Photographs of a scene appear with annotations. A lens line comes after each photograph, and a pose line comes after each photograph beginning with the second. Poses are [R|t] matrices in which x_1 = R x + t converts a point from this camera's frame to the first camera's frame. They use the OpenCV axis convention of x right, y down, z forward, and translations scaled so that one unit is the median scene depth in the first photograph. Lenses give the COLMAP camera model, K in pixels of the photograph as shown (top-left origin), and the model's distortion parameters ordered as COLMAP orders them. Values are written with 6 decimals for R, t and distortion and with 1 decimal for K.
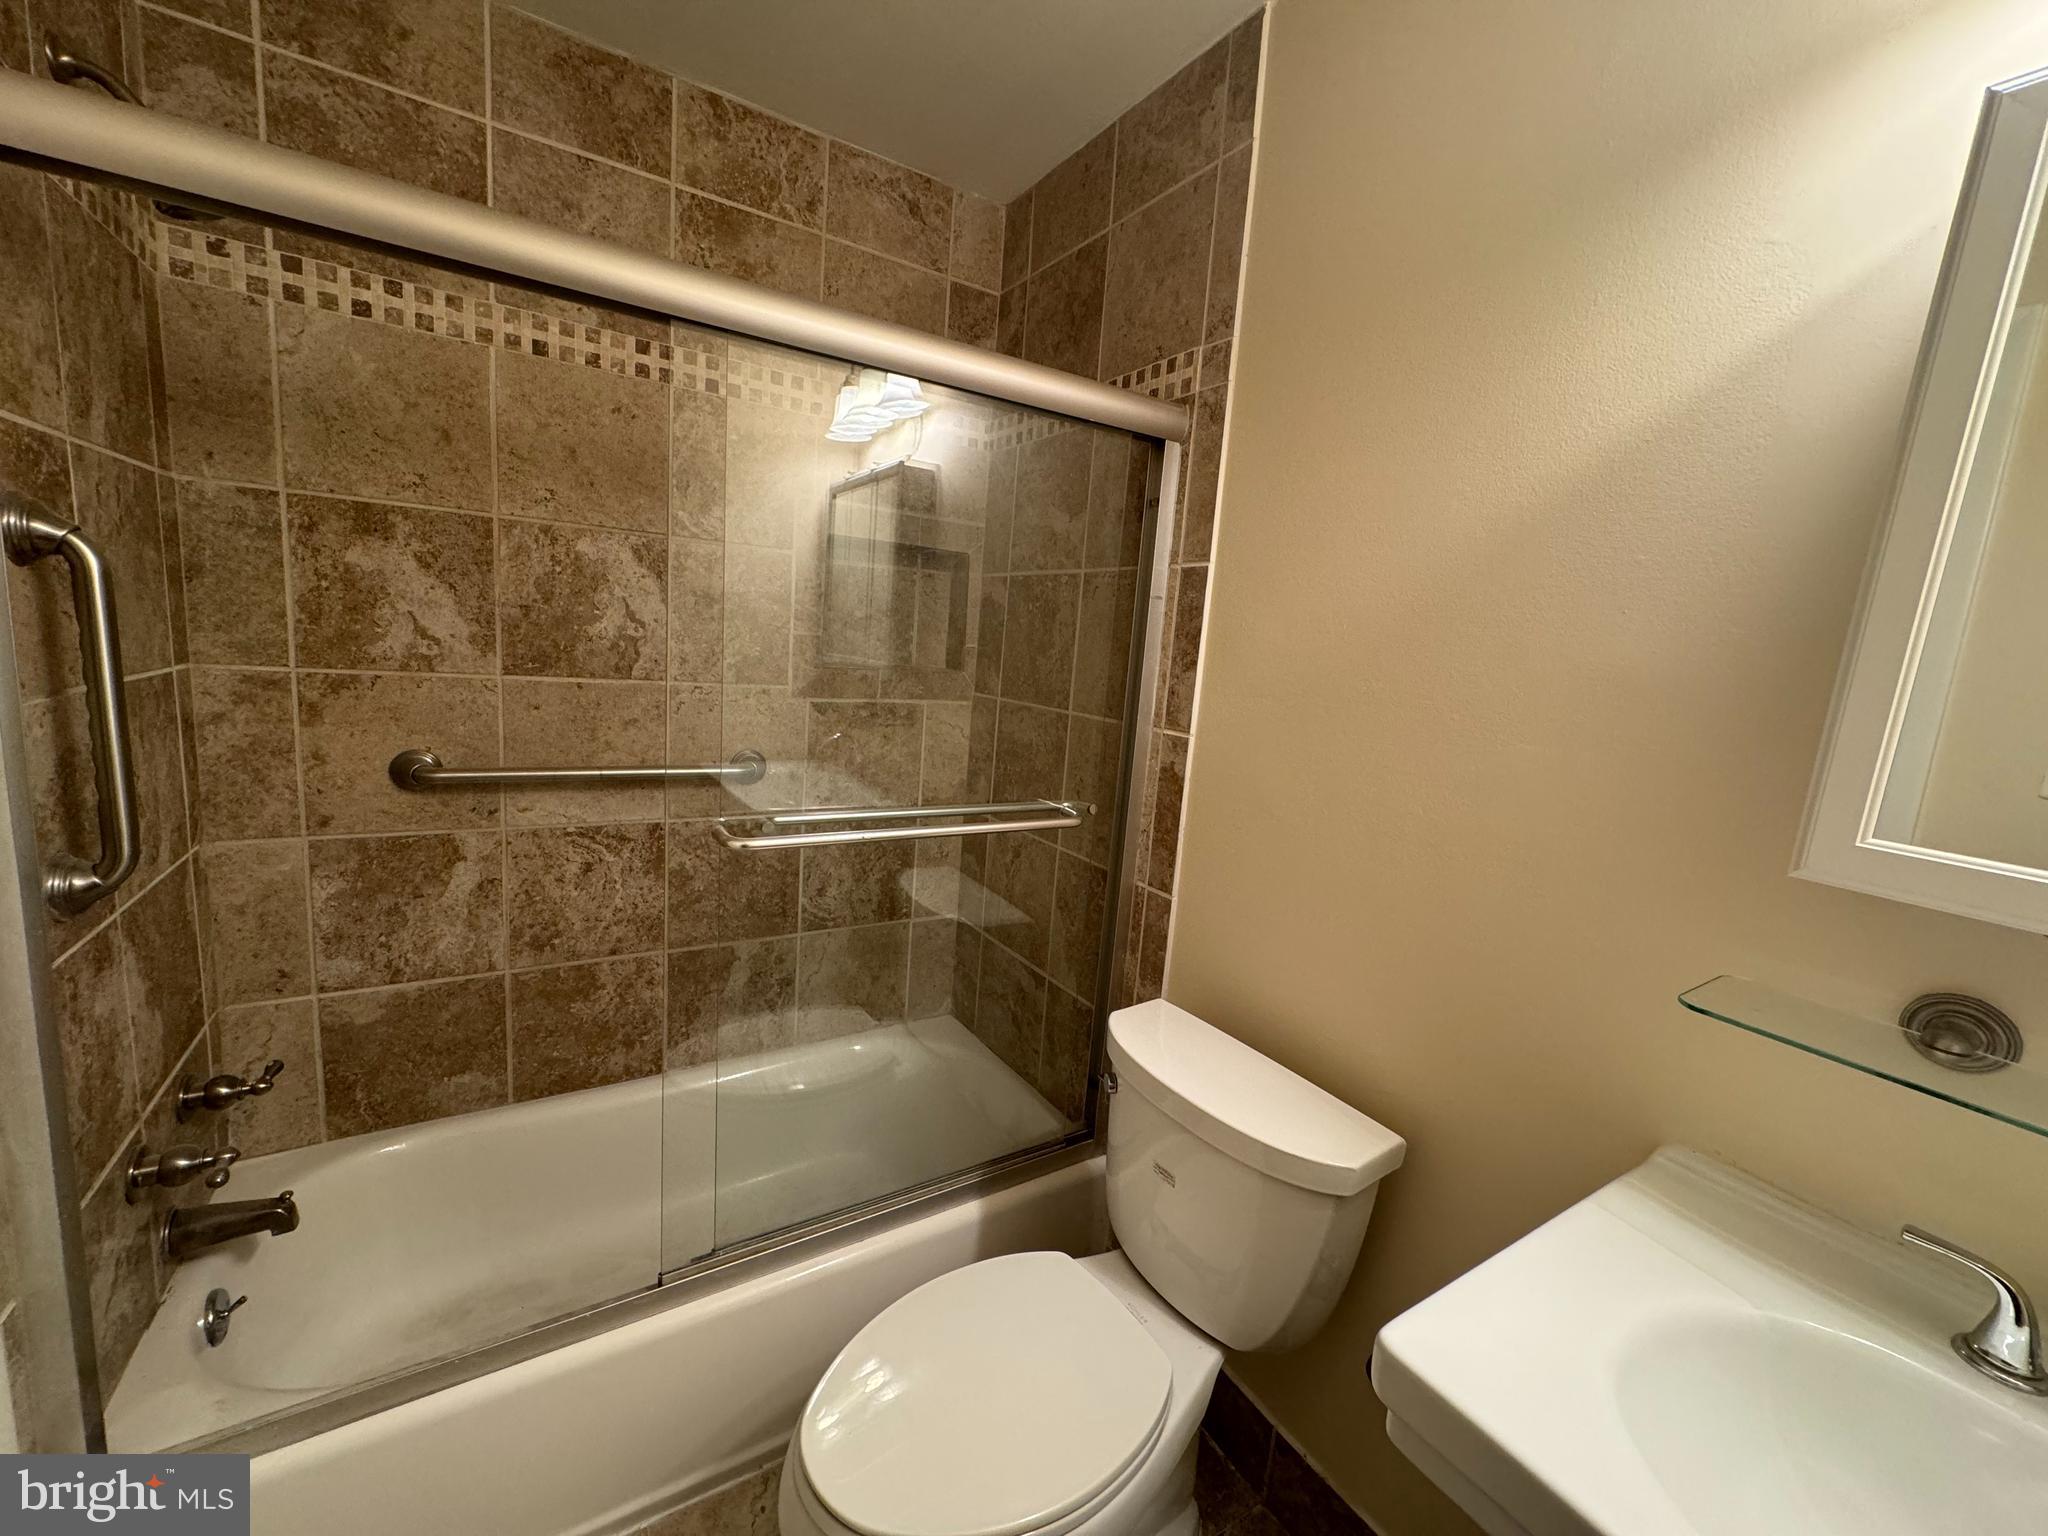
lens RADIAL K [[813.7, 0, 1019.5], [0, 813.7, 767.7], [0, 0, 1]] dist [-0.001674, 0.000076]
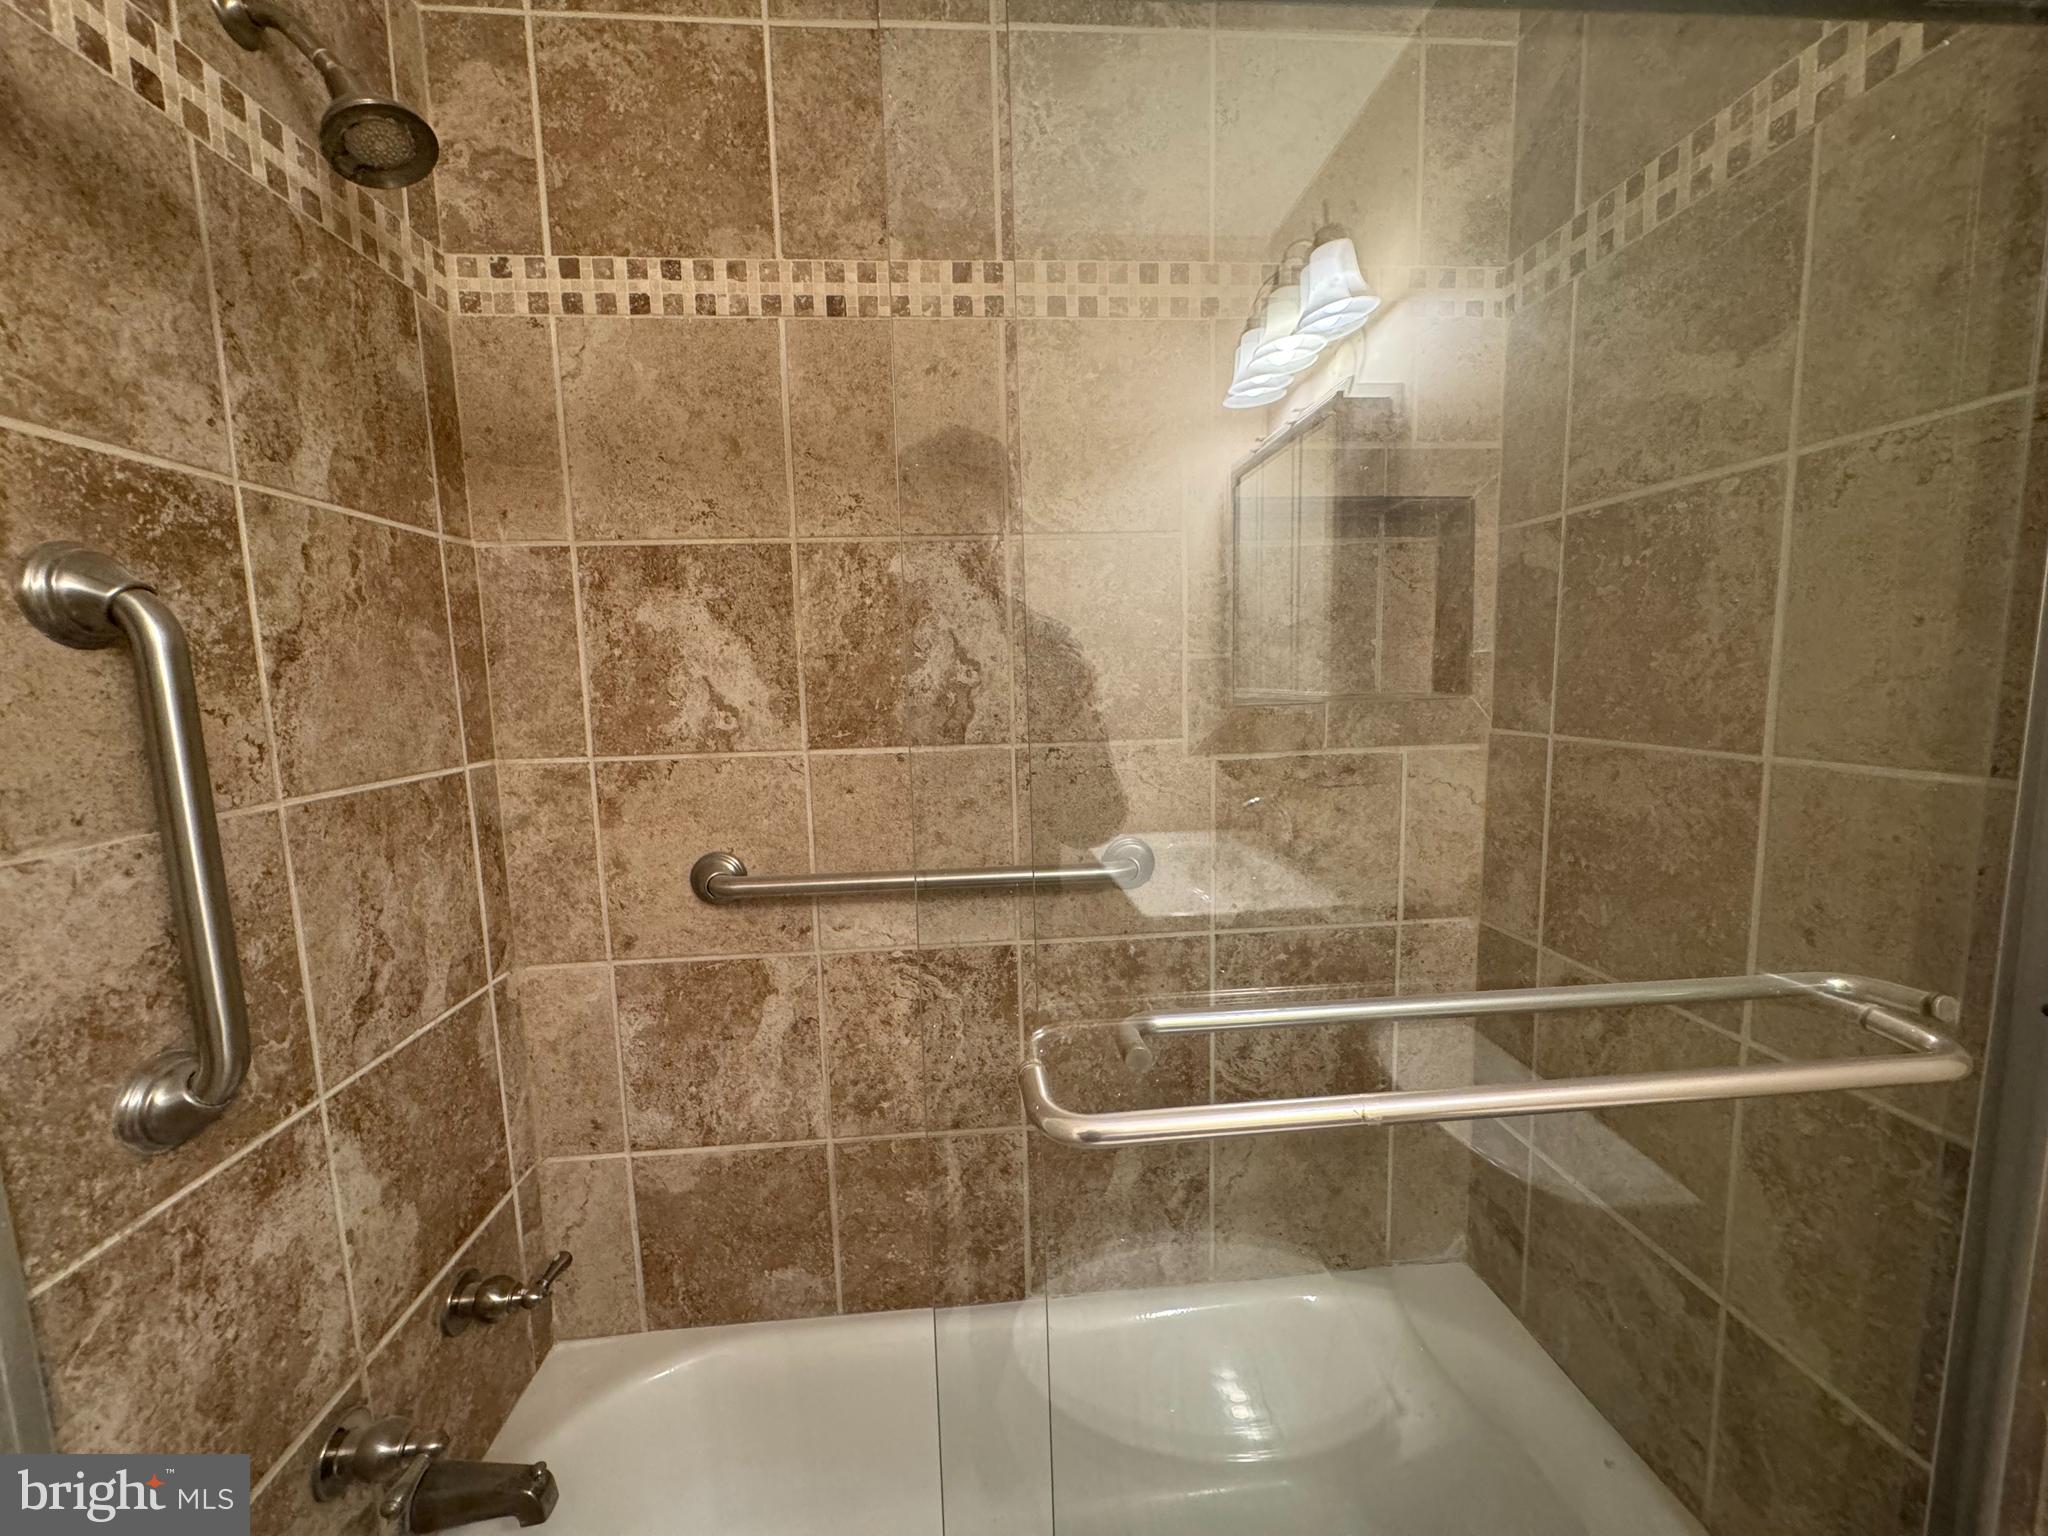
lens RADIAL K [[813.7, 0, 1022.9], [0, 813.7, 765.5], [0, 0, 1]] dist [-0.001674, 0.000076]
pose [[0.883993, -0.046689, -0.465162, -0.112005], [0.021273, 0.997987, -0.059741, -0.050563], [0.467015, 0.042916, 0.883207, 0.429676]]
